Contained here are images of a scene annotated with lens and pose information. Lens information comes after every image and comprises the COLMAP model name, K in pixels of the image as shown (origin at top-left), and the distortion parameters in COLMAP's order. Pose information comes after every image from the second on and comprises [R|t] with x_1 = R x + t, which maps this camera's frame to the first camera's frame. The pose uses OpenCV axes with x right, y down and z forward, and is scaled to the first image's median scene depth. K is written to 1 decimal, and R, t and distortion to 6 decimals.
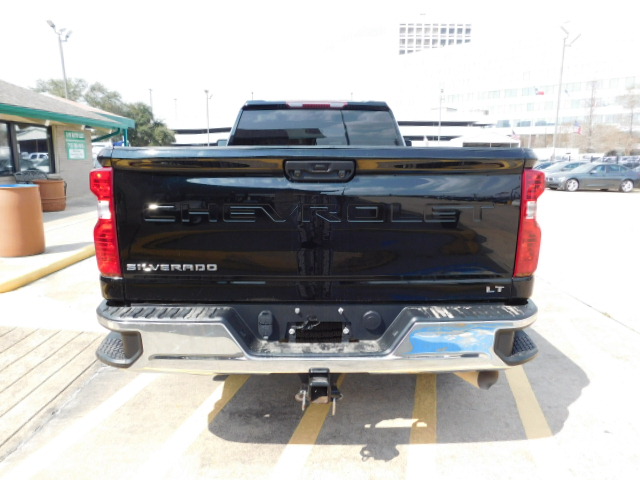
lens RADIAL K [[441.1, 0, 320.0], [0, 441.1, 240.0], [0, 0, 1]] dist [-0.027372, 0.000816]
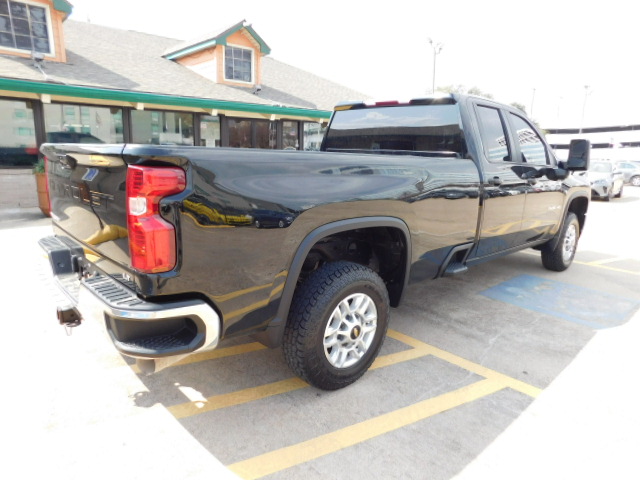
lens RADIAL K [[422.7, 0, 322.8], [0, 422.7, 239.9], [0, 0, 1]] dist [-0.082899, 0.063839]
pose [[0.666510, 0.173344, -0.725063, 0.356849], [-0.163463, 0.982905, 0.084725, -0.035754], [0.727355, 0.062051, 0.683451, 0.163047]]
